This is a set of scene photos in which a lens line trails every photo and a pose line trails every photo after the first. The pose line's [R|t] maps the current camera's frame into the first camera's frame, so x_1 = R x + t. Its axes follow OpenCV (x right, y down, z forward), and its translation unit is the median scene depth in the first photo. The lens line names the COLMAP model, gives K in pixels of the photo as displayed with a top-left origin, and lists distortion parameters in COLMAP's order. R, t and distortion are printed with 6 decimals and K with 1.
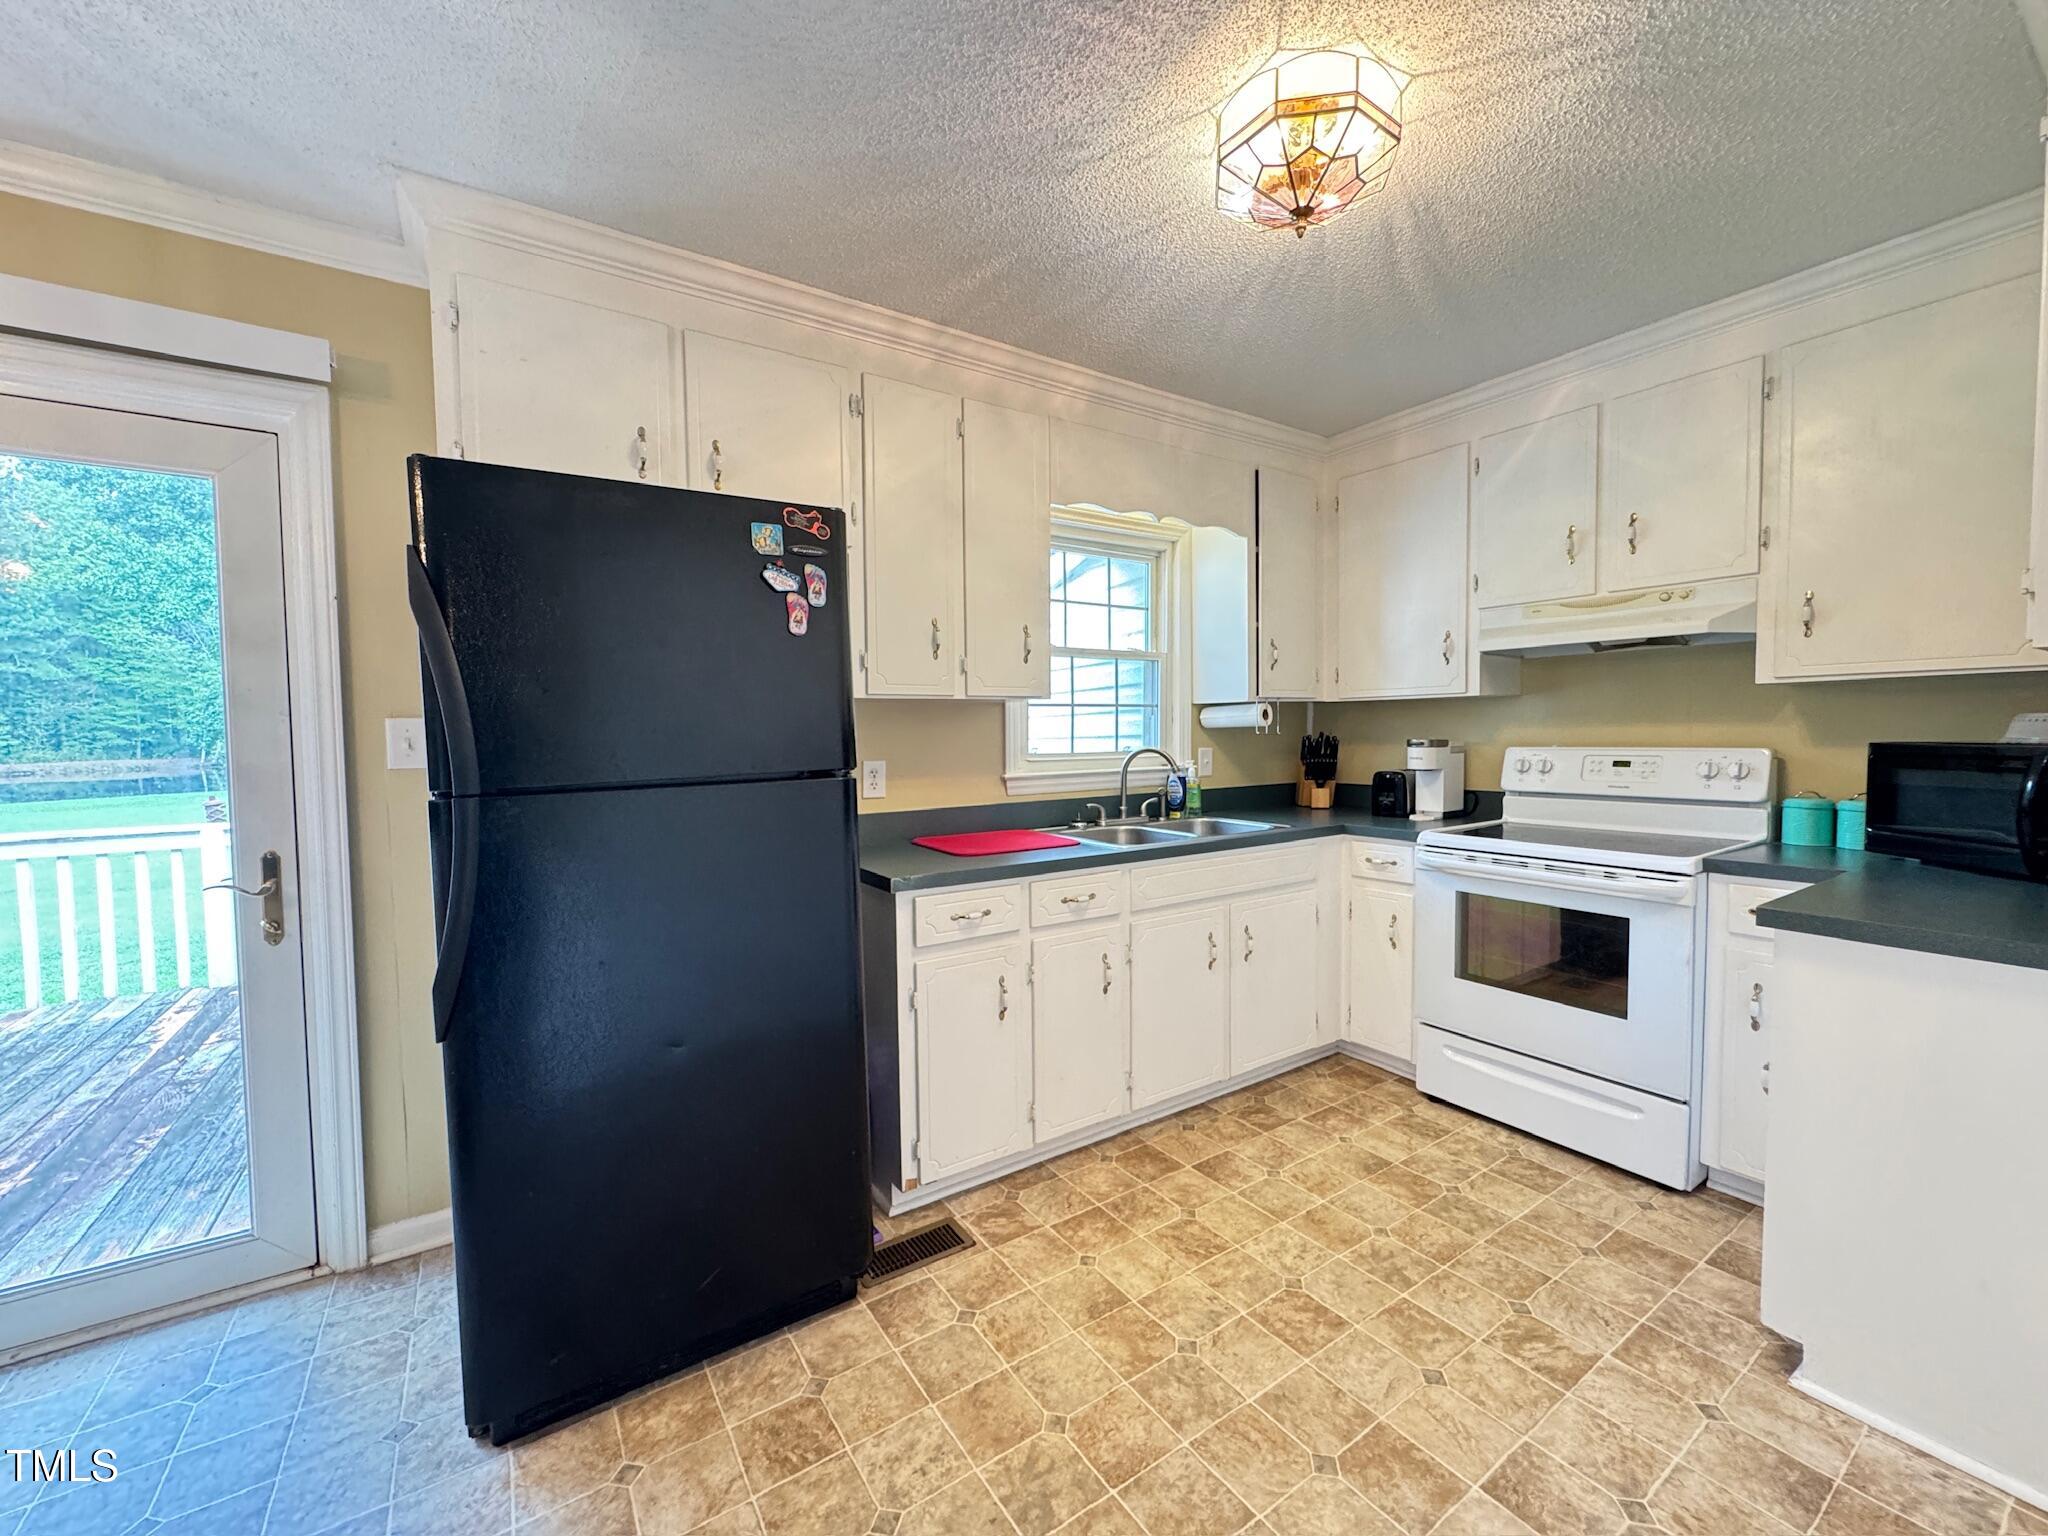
lens RADIAL K [[815.8, 0, 1024.0], [0, 815.8, 768.0], [0, 0, 1]] dist [-0.005997, 0.000982]
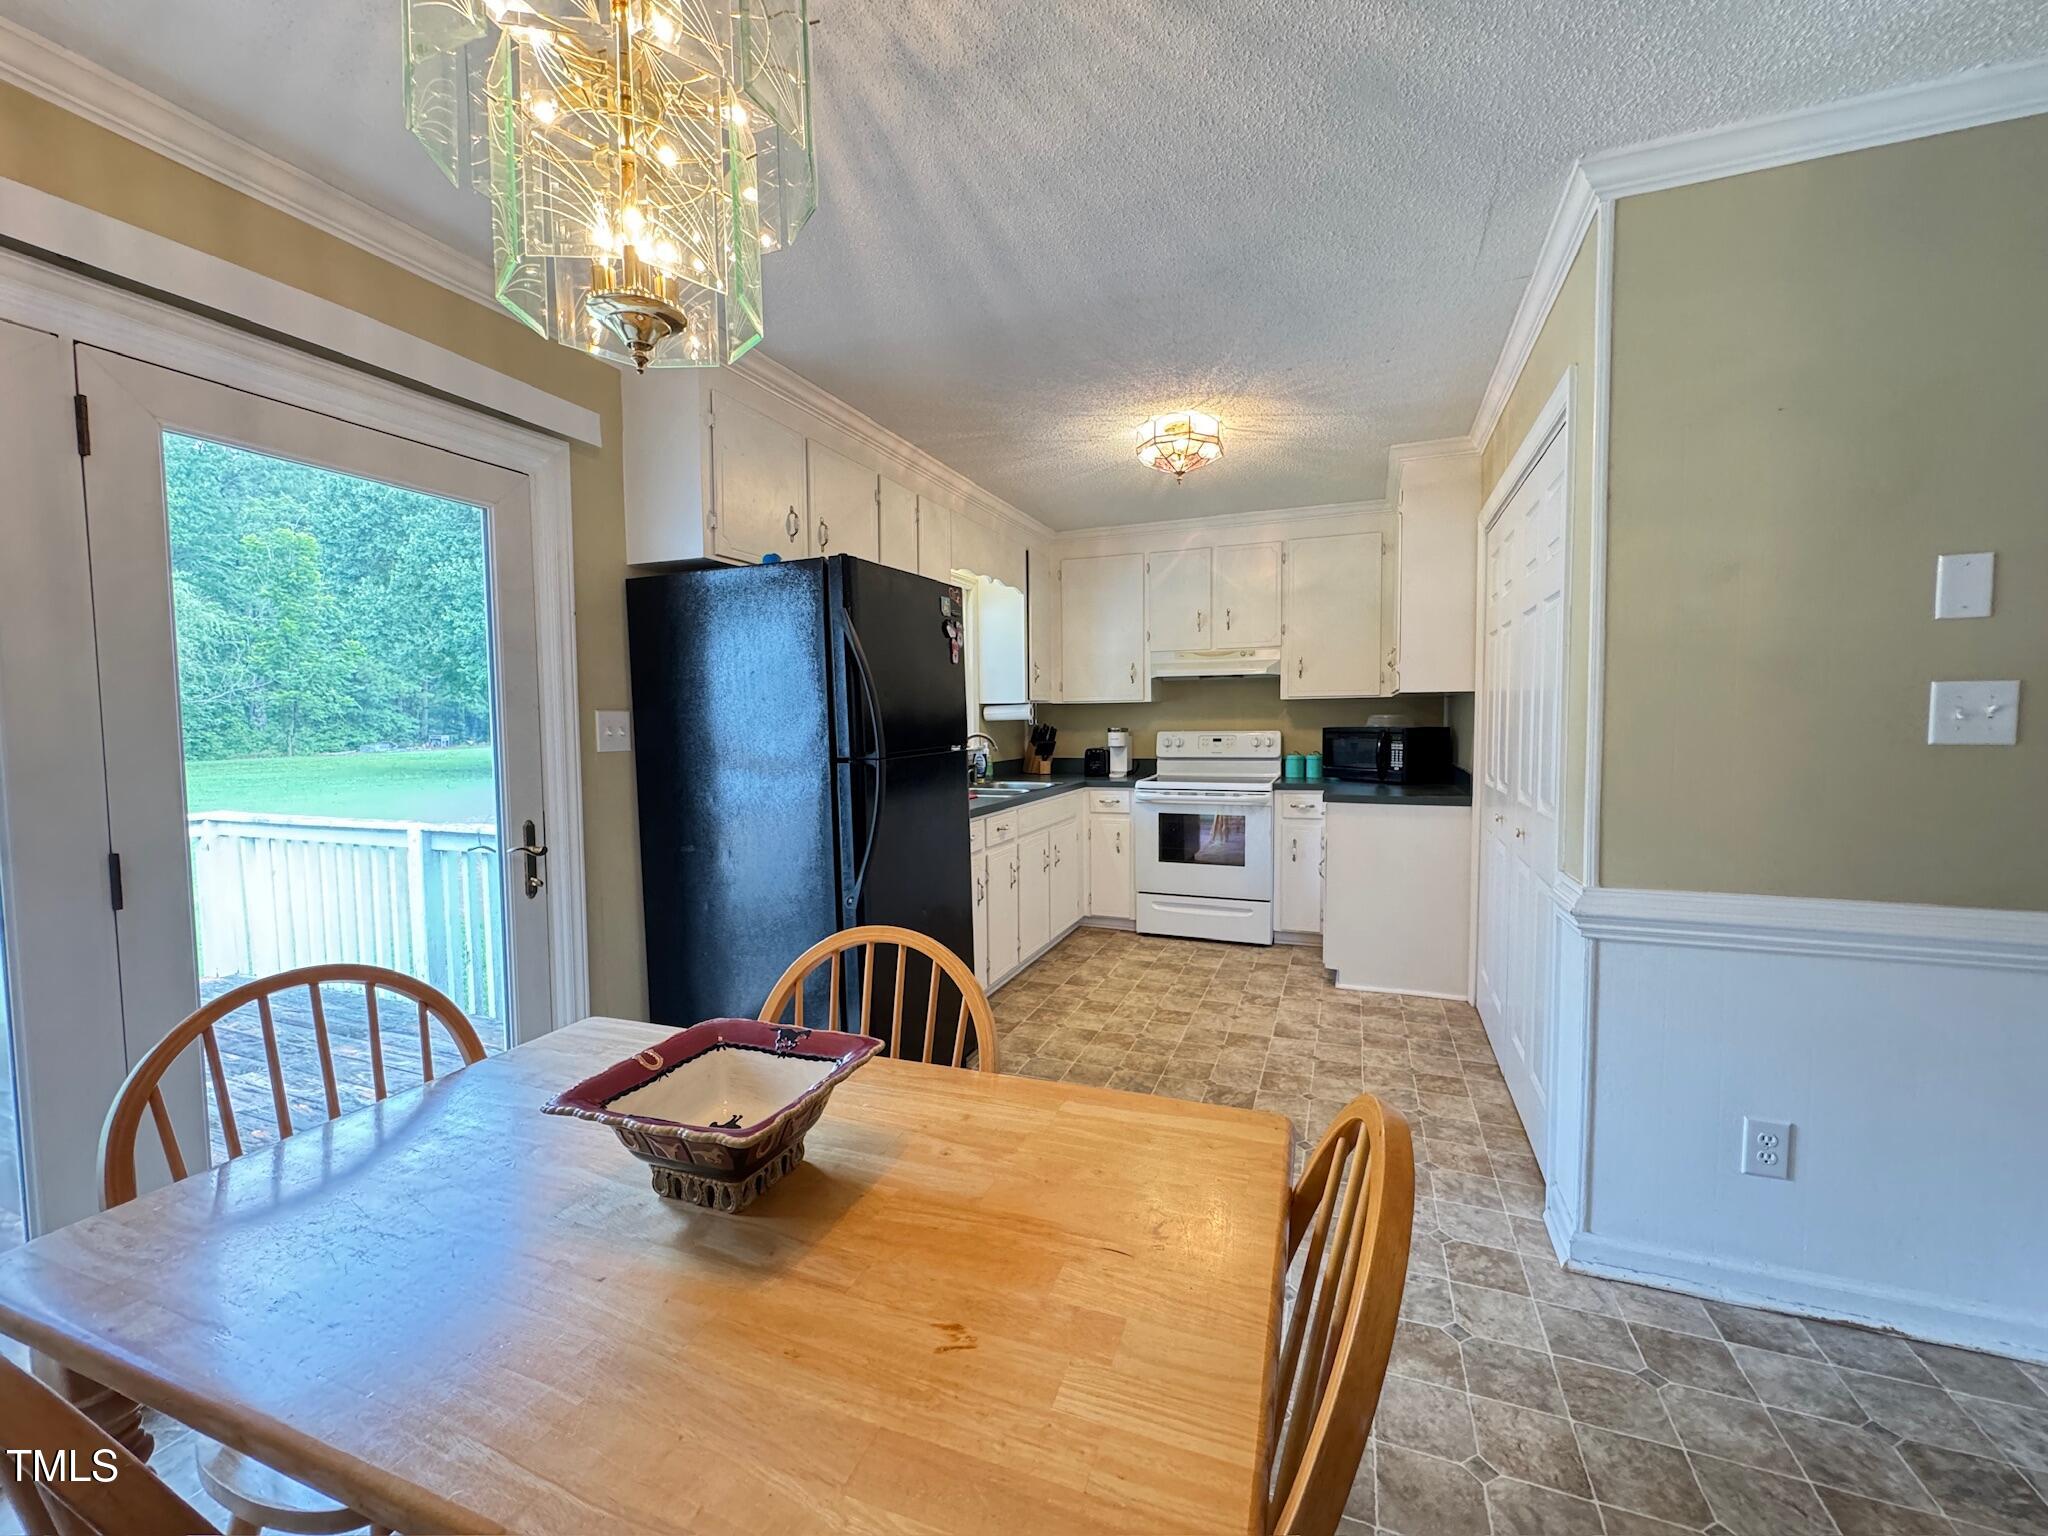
lens RADIAL K [[815.8, 0, 1024.0], [0, 815.8, 768.0], [0, 0, 1]] dist [-0.005997, 0.000982]
pose [[0.822620, -0.030838, 0.567755, -0.718206], [0.026678, 0.999522, 0.015636, 0.018198], [-0.567965, 0.002284, 0.823049, -0.294627]]
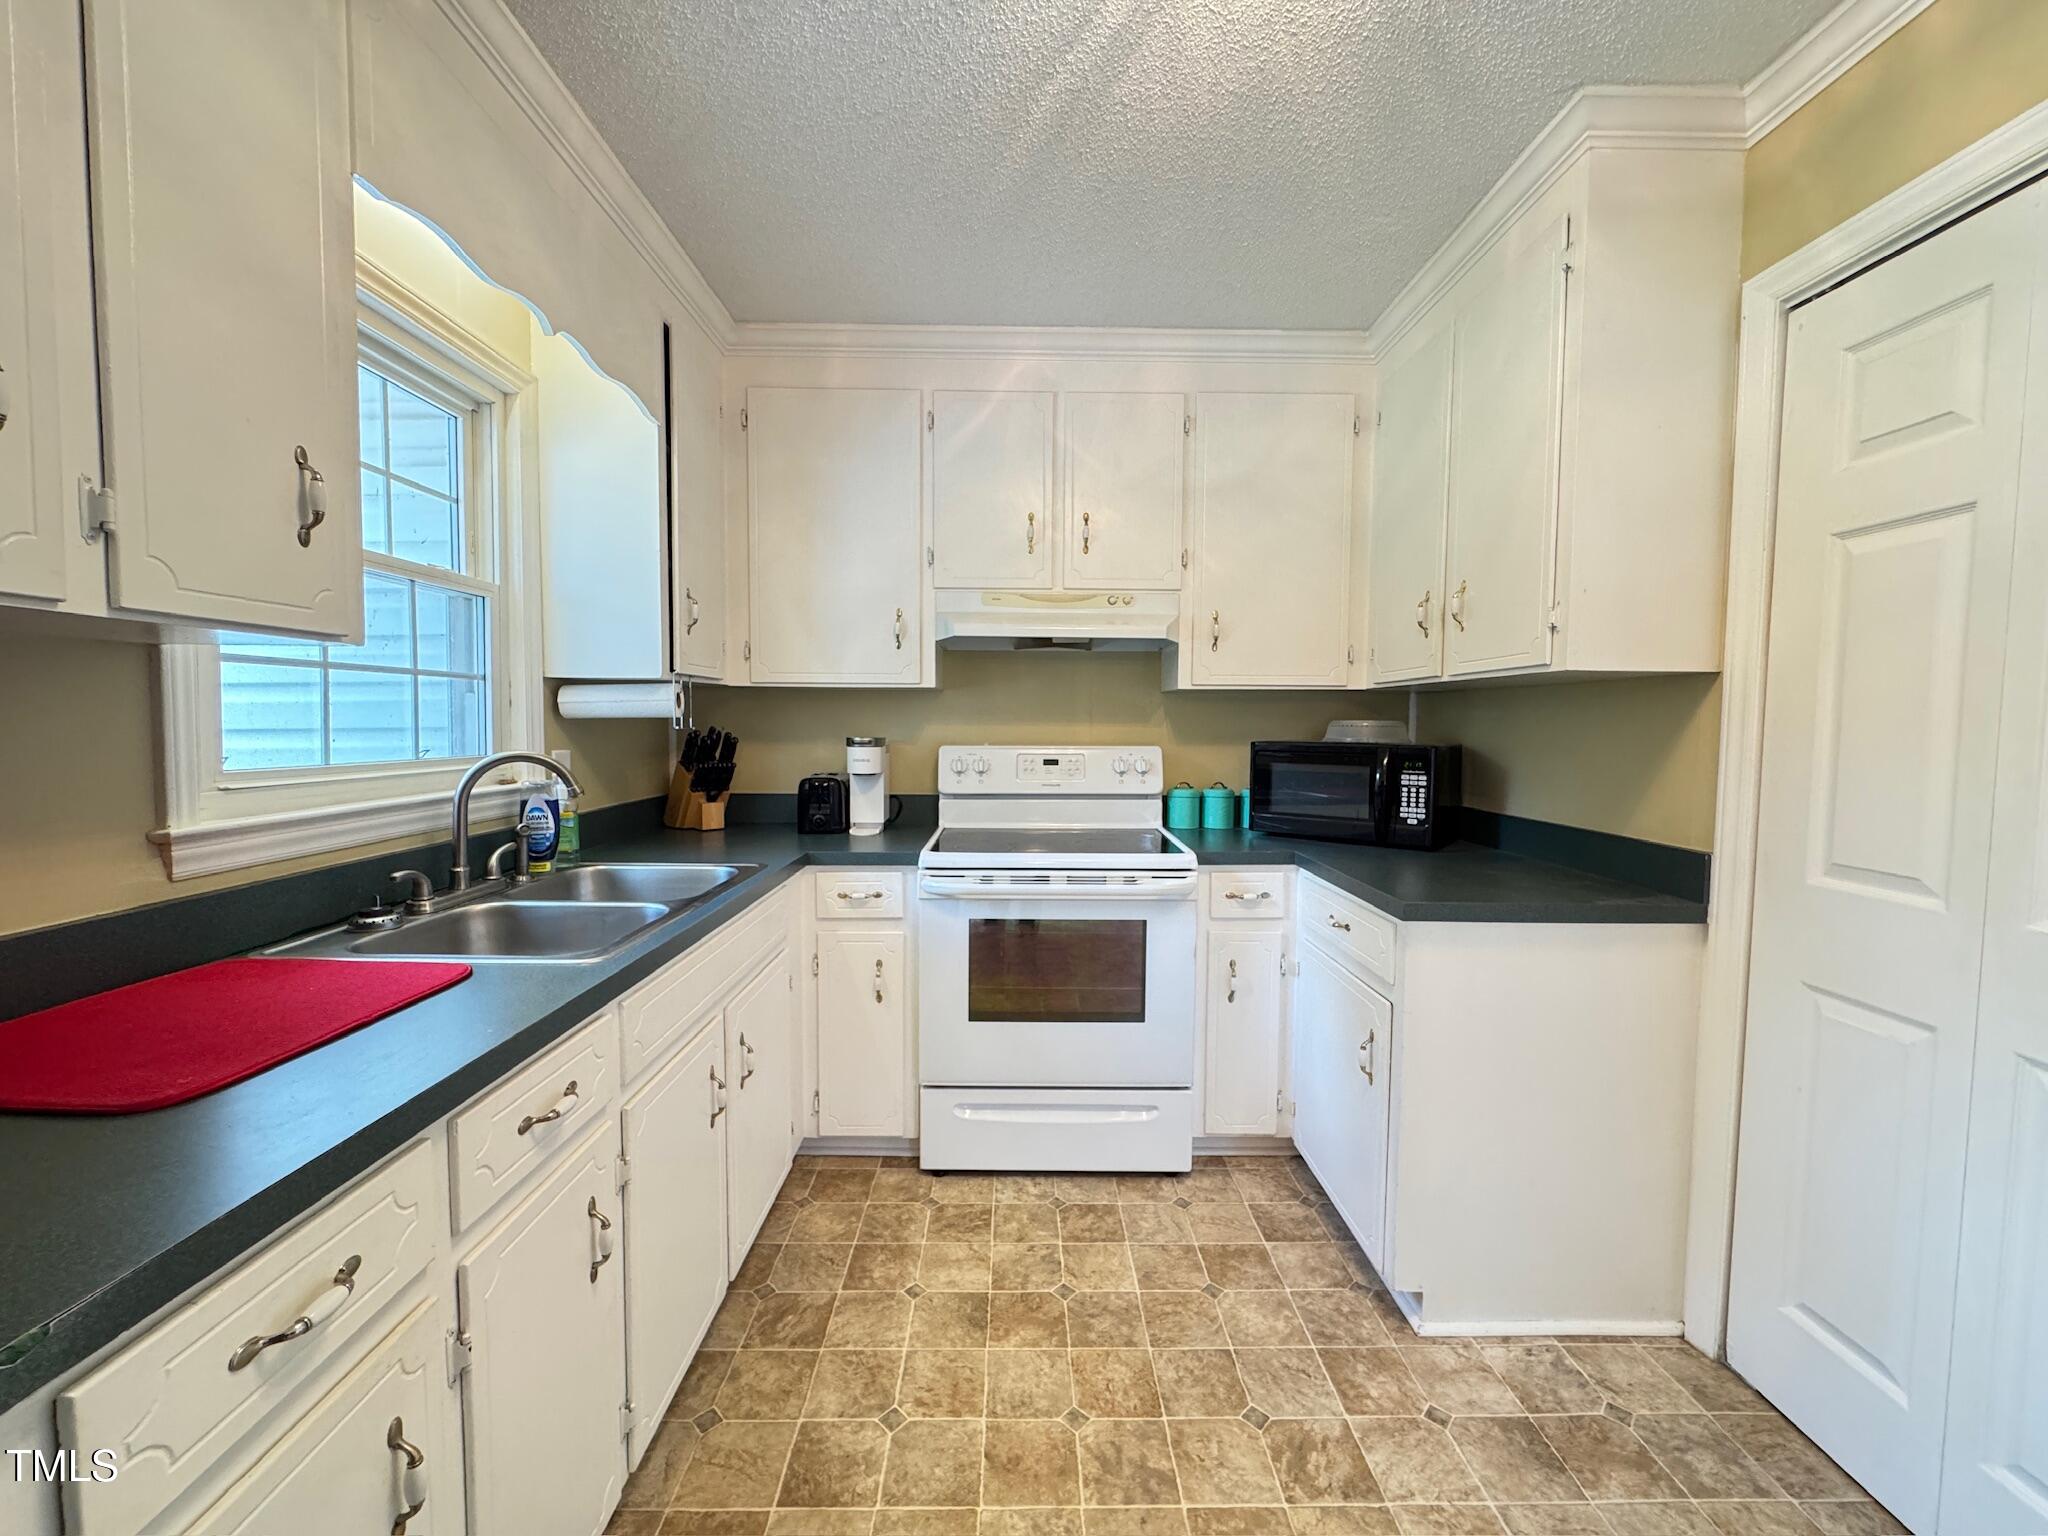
lens RADIAL K [[815.8, 0, 1024.0], [0, 815.8, 768.0], [0, 0, 1]] dist [-0.005997, 0.000982]
pose [[0.545138, -0.032225, 0.837727, -0.138082], [0.024111, 0.999450, 0.022755, -0.022741], [-0.838000, 0.007794, 0.545615, 0.497115]]
